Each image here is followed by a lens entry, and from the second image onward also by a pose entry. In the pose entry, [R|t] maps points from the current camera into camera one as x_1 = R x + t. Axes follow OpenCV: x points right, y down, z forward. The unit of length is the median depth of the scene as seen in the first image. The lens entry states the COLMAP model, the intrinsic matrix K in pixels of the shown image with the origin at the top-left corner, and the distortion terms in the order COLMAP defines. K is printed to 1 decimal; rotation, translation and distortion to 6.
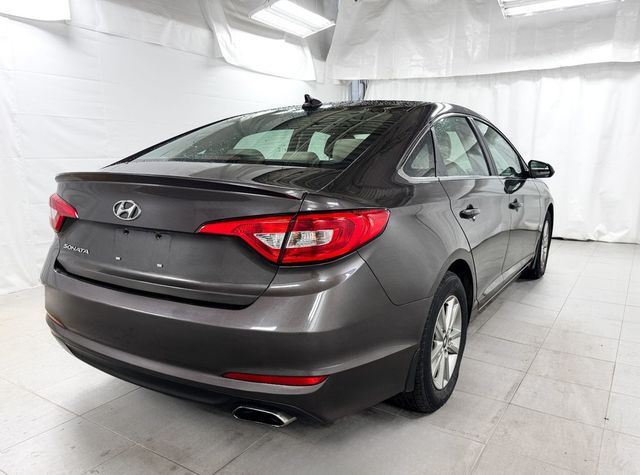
lens RADIAL K [[501.3, 0, 318.9], [0, 501.3, 273.6], [0, 0, 1]] dist [0.001497, -0.018401]
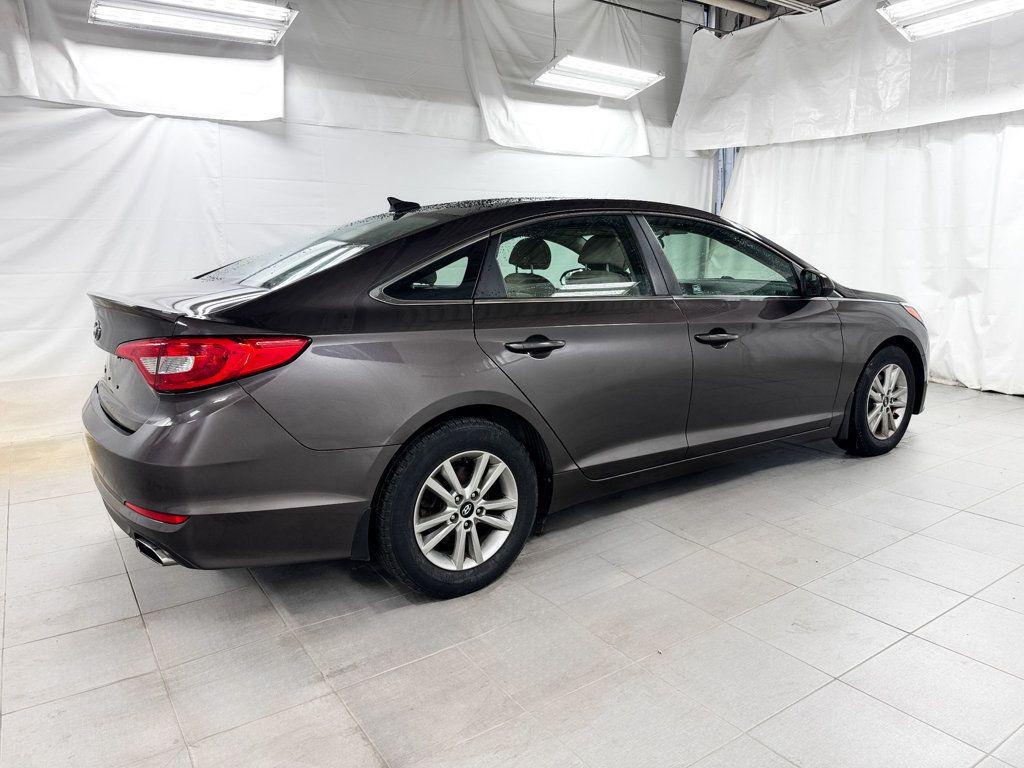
lens RADIAL K [[723.6, 0, 508.4], [0, 723.6, 384.5], [0, 0, 1]] dist [0.015556, -0.030446]
pose [[0.918129, 0.053992, -0.392587, 0.257612], [-0.075018, 0.996442, -0.038403, -0.006886], [0.389117, 0.064710, 0.918913, -0.004354]]
